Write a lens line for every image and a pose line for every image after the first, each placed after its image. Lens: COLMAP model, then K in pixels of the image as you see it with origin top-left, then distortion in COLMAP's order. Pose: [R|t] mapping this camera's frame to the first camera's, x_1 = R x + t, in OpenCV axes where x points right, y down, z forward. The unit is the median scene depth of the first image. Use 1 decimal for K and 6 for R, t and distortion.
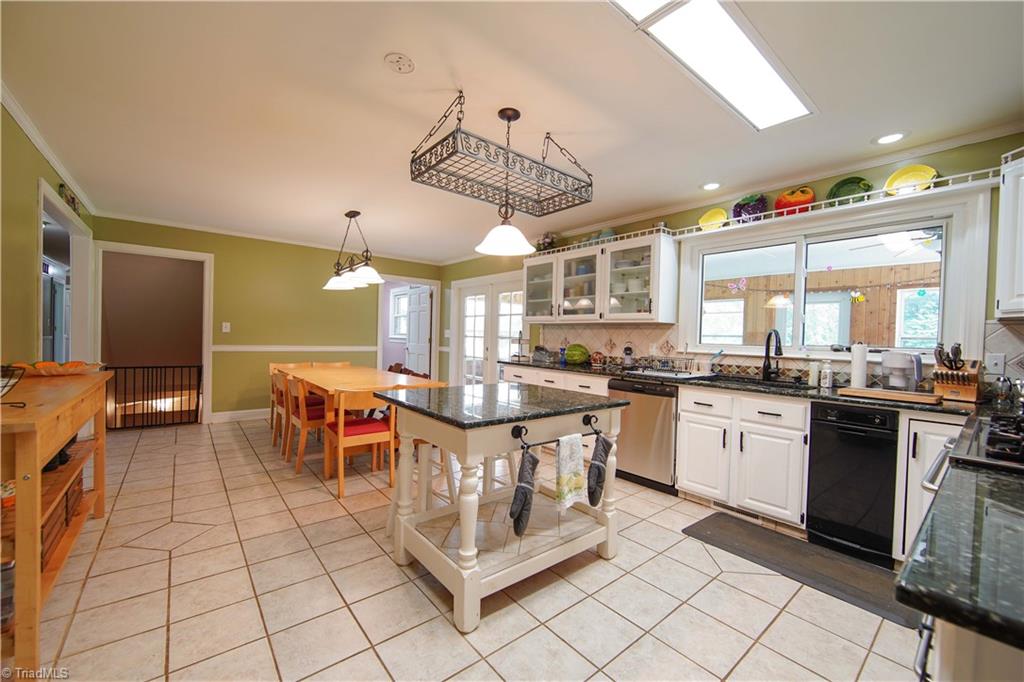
lens RADIAL K [[408.1, 0, 514.9], [0, 408.1, 344.3], [0, 0, 1]] dist [-0.016667, 0.005567]
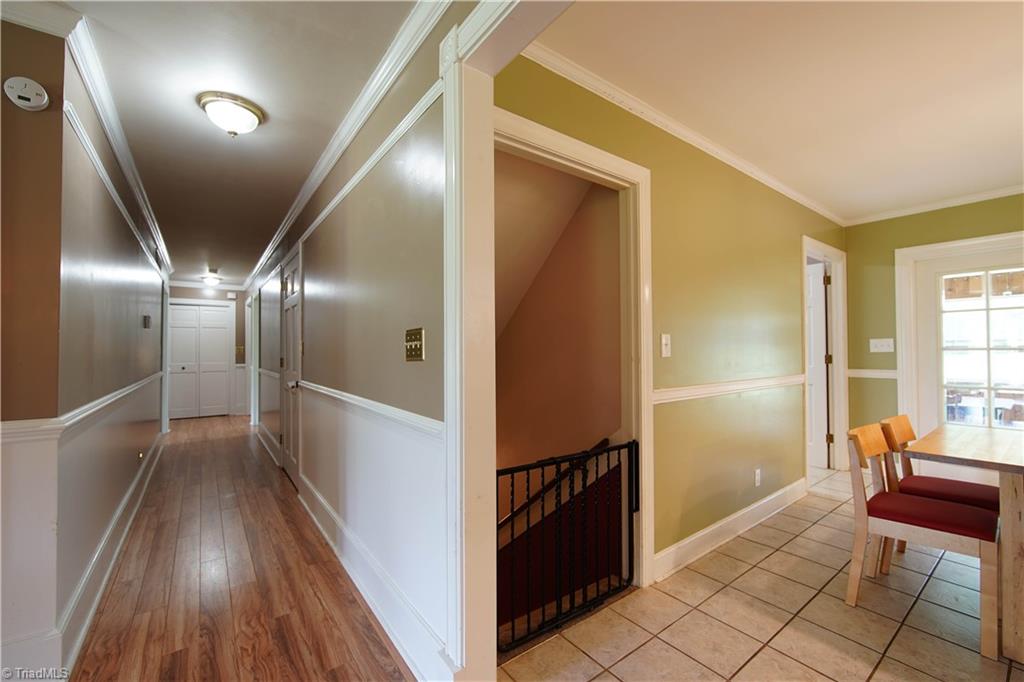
lens RADIAL K [[416.4, 0, 512.0], [0, 416.4, 341.0], [0, 0, 1]] dist [-0.014168, 0.000104]
pose [[0.998173, -0.035890, -0.048599, -1.294682], [0.033679, 0.998394, -0.045562, -0.049503], [0.050156, 0.043842, 0.997779, 0.859429]]
